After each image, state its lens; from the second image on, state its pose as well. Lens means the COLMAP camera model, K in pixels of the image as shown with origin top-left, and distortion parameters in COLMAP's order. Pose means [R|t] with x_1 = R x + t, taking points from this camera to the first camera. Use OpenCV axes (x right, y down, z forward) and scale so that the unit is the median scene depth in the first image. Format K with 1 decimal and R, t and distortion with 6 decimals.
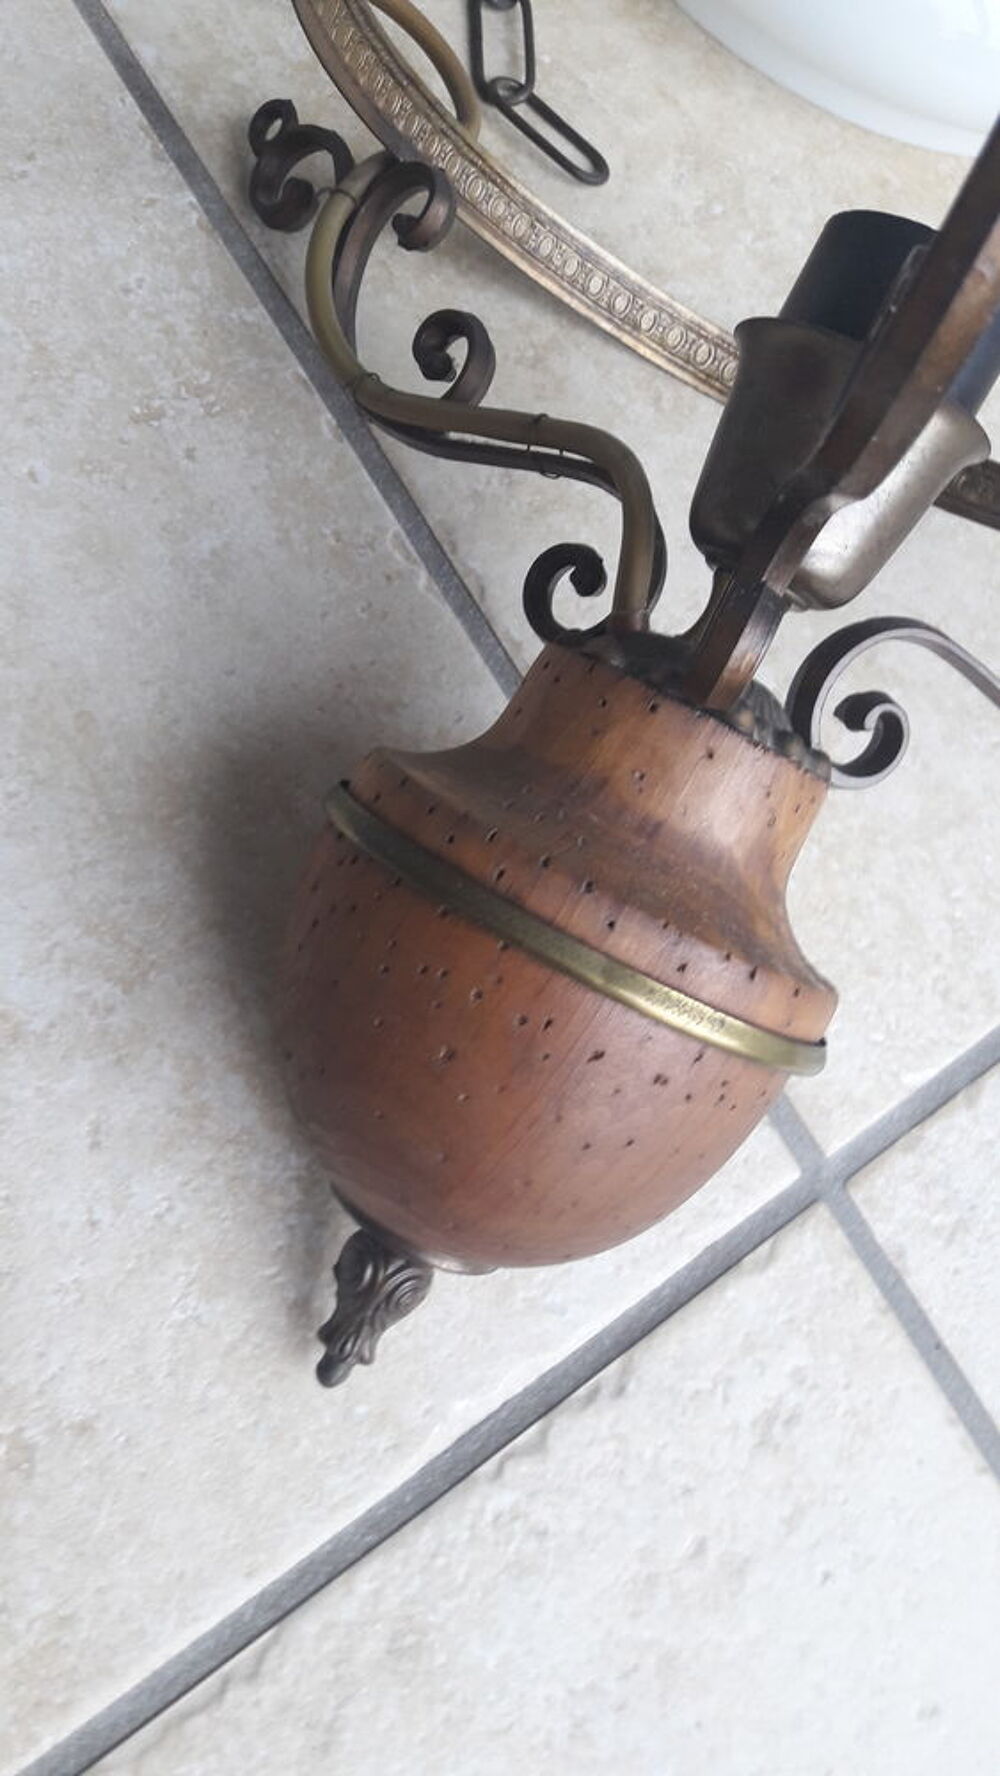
lens RADIAL K [[1546.0, 0, 424.2], [0, 1546.0, 888.8], [0, 0, 1]] dist [0.105591, -0.261995]
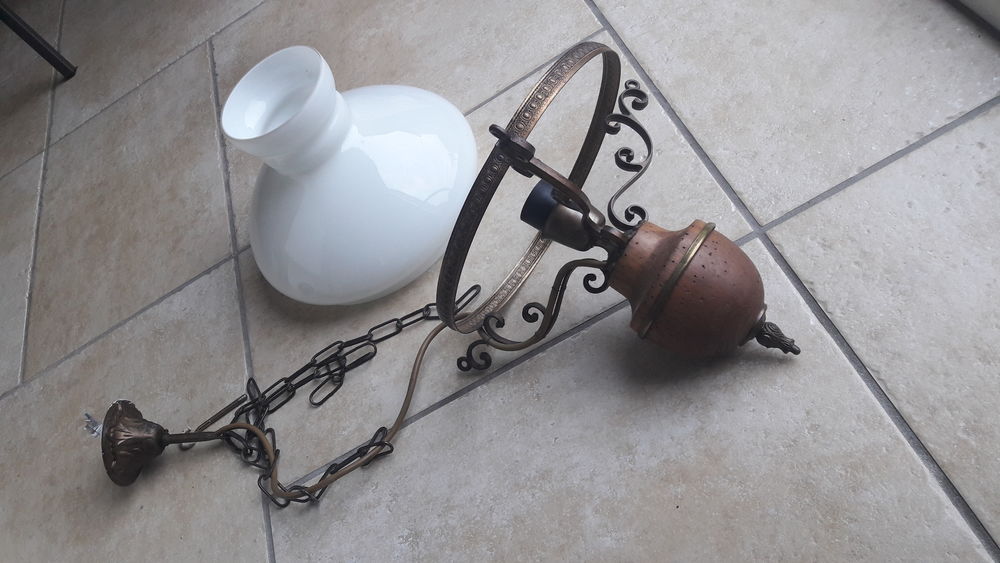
lens RADIAL K [[870.5, 0, 500.0], [0, 870.5, 281.5], [0, 0, 1]] dist [0.105591, -0.261995]
pose [[0.099752, -0.965250, 0.241542, -0.467036], [0.967968, 0.037926, -0.248192, 0.131171], [0.230407, 0.258562, 0.938114, -1.167712]]
